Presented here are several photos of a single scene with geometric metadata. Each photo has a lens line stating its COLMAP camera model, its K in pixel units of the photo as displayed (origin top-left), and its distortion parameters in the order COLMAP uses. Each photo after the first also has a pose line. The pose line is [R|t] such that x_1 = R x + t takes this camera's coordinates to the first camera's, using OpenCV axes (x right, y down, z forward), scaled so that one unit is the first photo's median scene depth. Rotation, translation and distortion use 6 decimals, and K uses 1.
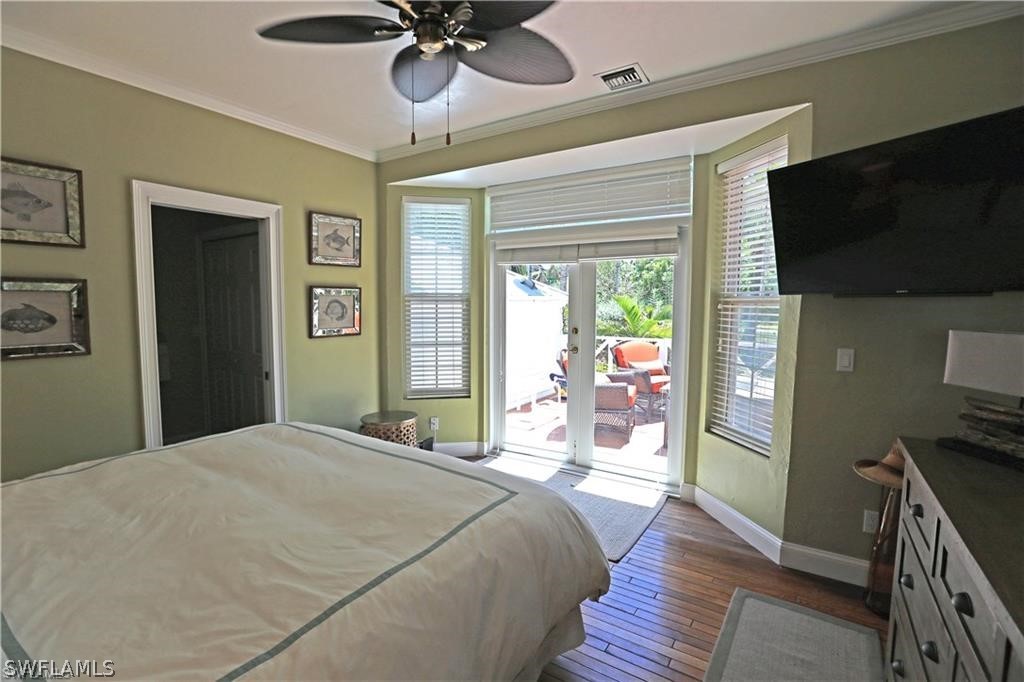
lens RADIAL K [[466.9, 0, 509.5], [0, 466.9, 340.4], [0, 0, 1]] dist [-0.042530, 0.000212]
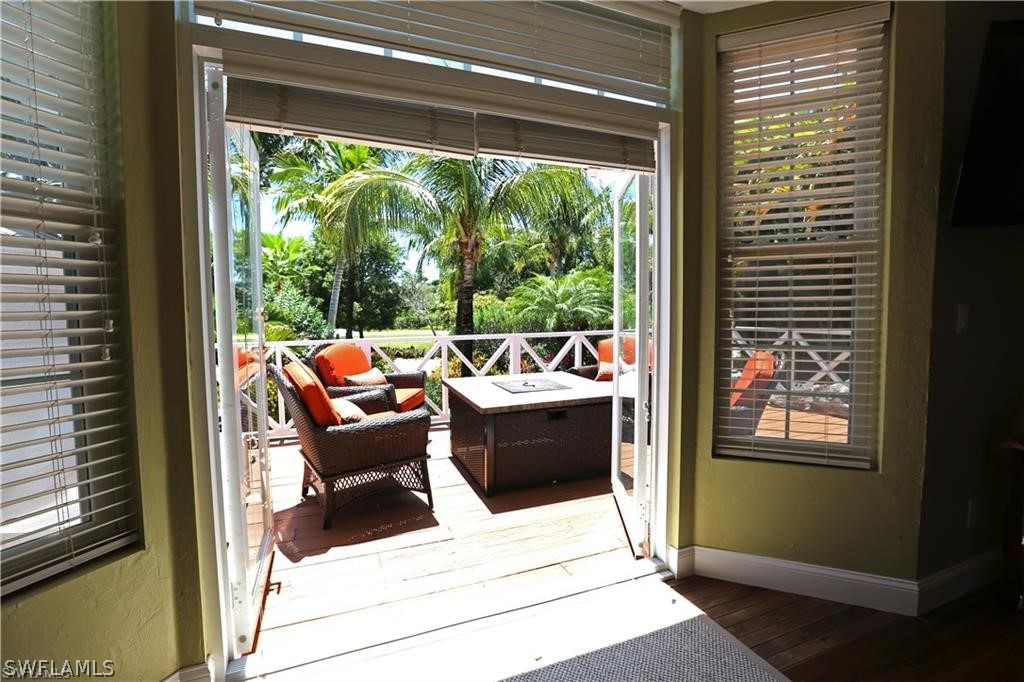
lens RADIAL K [[466.9, 0, 510.0], [0, 466.9, 340.7], [0, 0, 1]] dist [-0.042530, 0.000212]
pose [[0.571837, -0.065175, 0.817774, -0.248308], [0.076468, 0.996734, 0.025967, -0.000276], [-0.816796, 0.047685, 0.574953, 0.890843]]
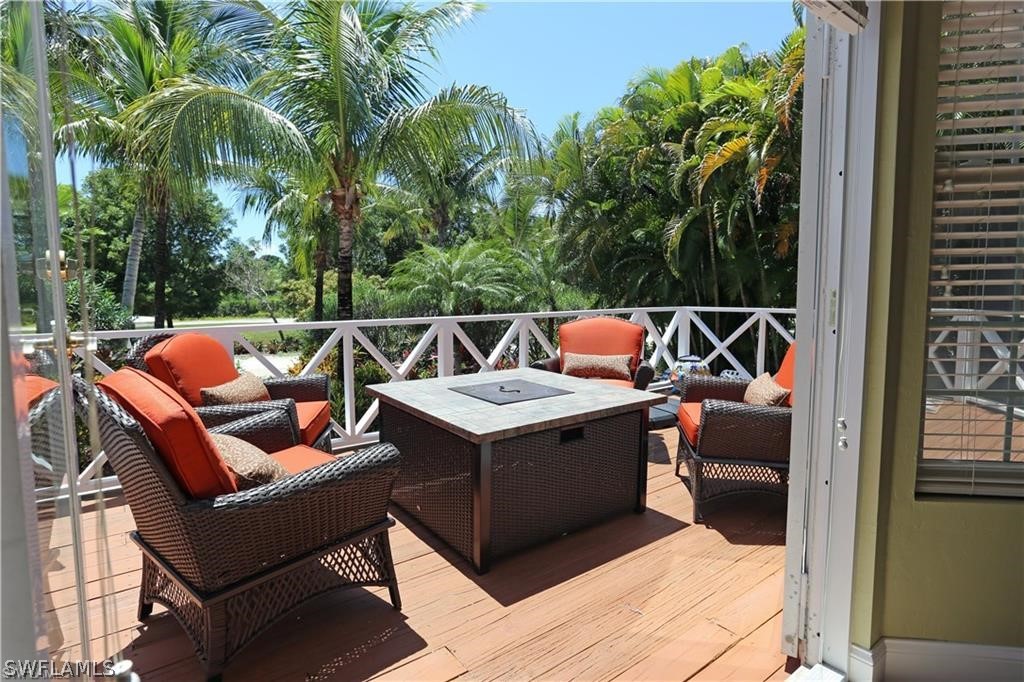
lens RADIAL K [[542.8, 0, 515.0], [0, 542.8, 334.9], [0, 0, 1]] dist [-0.019147, 0.004751]
pose [[0.333710, -0.083845, 0.938940, -0.122585], [0.082043, 0.994840, 0.059678, -0.002425], [-0.939099, 0.057119, 0.338867, 1.207918]]
